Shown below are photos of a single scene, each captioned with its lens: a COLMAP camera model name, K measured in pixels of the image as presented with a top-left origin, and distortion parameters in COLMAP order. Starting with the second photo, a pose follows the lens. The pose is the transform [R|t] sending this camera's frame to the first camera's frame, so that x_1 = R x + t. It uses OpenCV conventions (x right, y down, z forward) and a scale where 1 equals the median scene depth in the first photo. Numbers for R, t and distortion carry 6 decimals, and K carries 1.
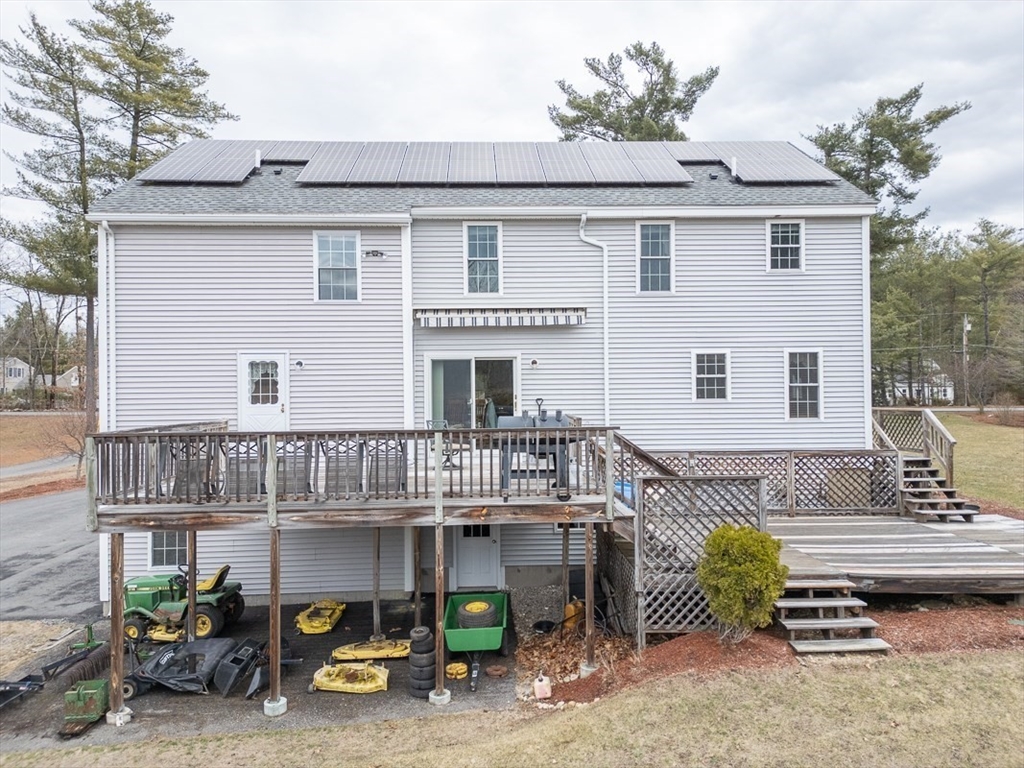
lens RADIAL K [[713.2, 0, 515.0], [0, 713.2, 388.1], [0, 0, 1]] dist [0.084148, -0.080137]
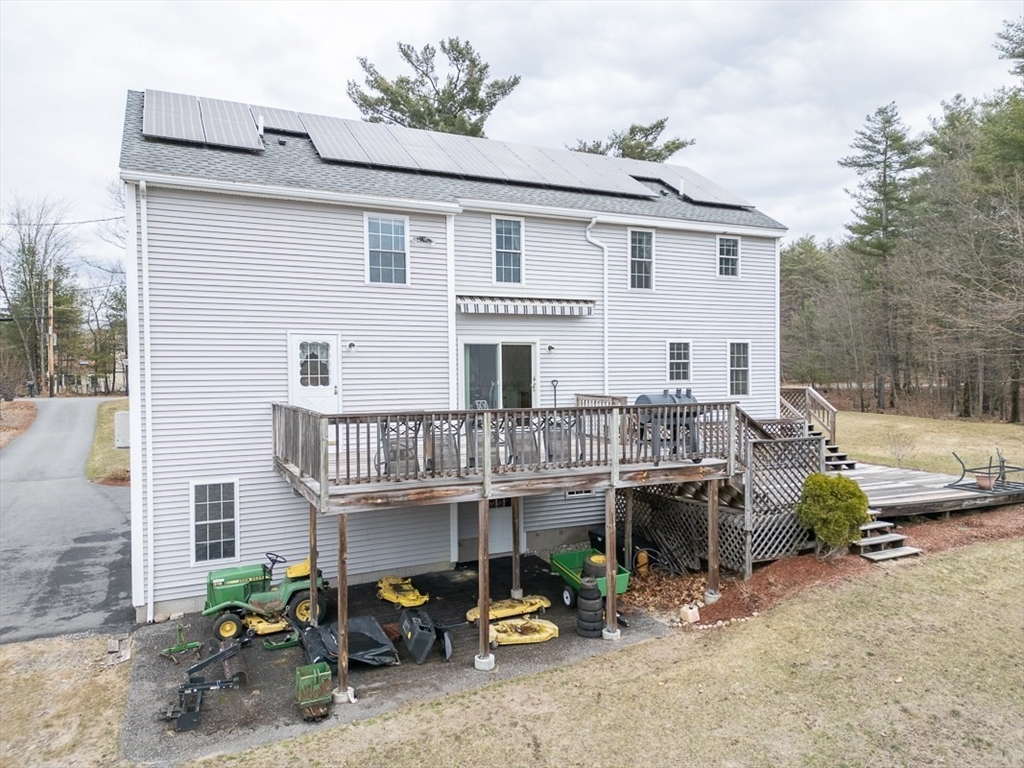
lens RADIAL K [[713.2, 0, 515.0], [0, 713.2, 388.1], [0, 0, 1]] dist [0.084148, -0.080137]
pose [[0.920251, -0.006362, 0.391278, -0.460002], [-0.002518, 0.999751, 0.022177, 0.002421], [-0.391322, -0.021394, 0.920005, -0.002341]]
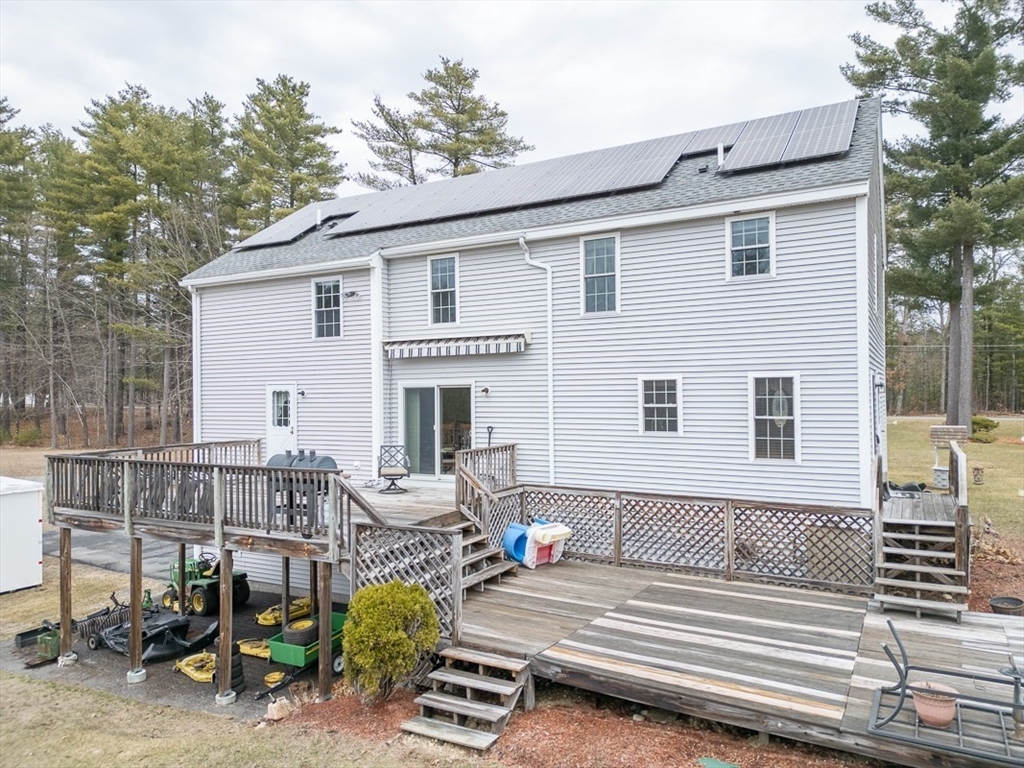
lens RADIAL K [[713.2, 0, 515.0], [0, 713.2, 388.1], [0, 0, 1]] dist [0.084148, -0.080137]
pose [[0.854881, -0.001650, -0.518821, 0.581644], [0.005312, 0.999970, 0.005573, -0.044477], [0.518796, -0.007520, 0.854865, 0.168026]]
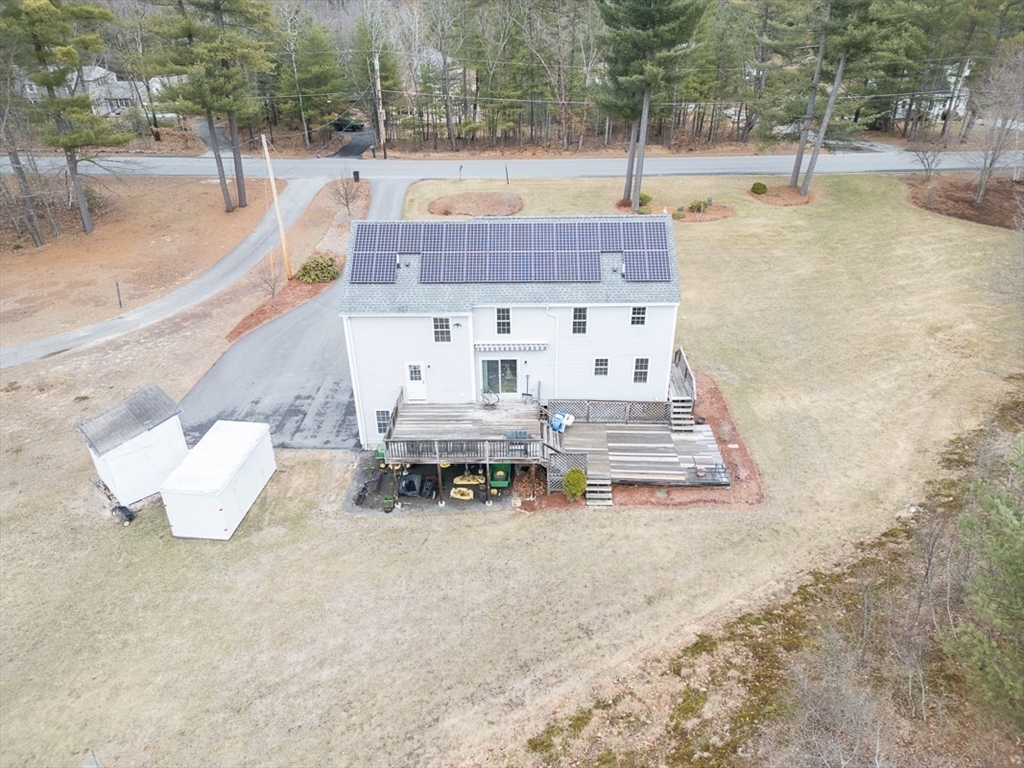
lens RADIAL K [[713.2, 0, 515.0], [0, 713.2, 388.1], [0, 0, 1]] dist [0.084148, -0.080137]
pose [[0.998433, 0.030056, -0.047211, 0.106053], [-0.002243, 0.864372, 0.502847, -1.142025], [0.055921, -0.501953, 0.863085, -1.071619]]
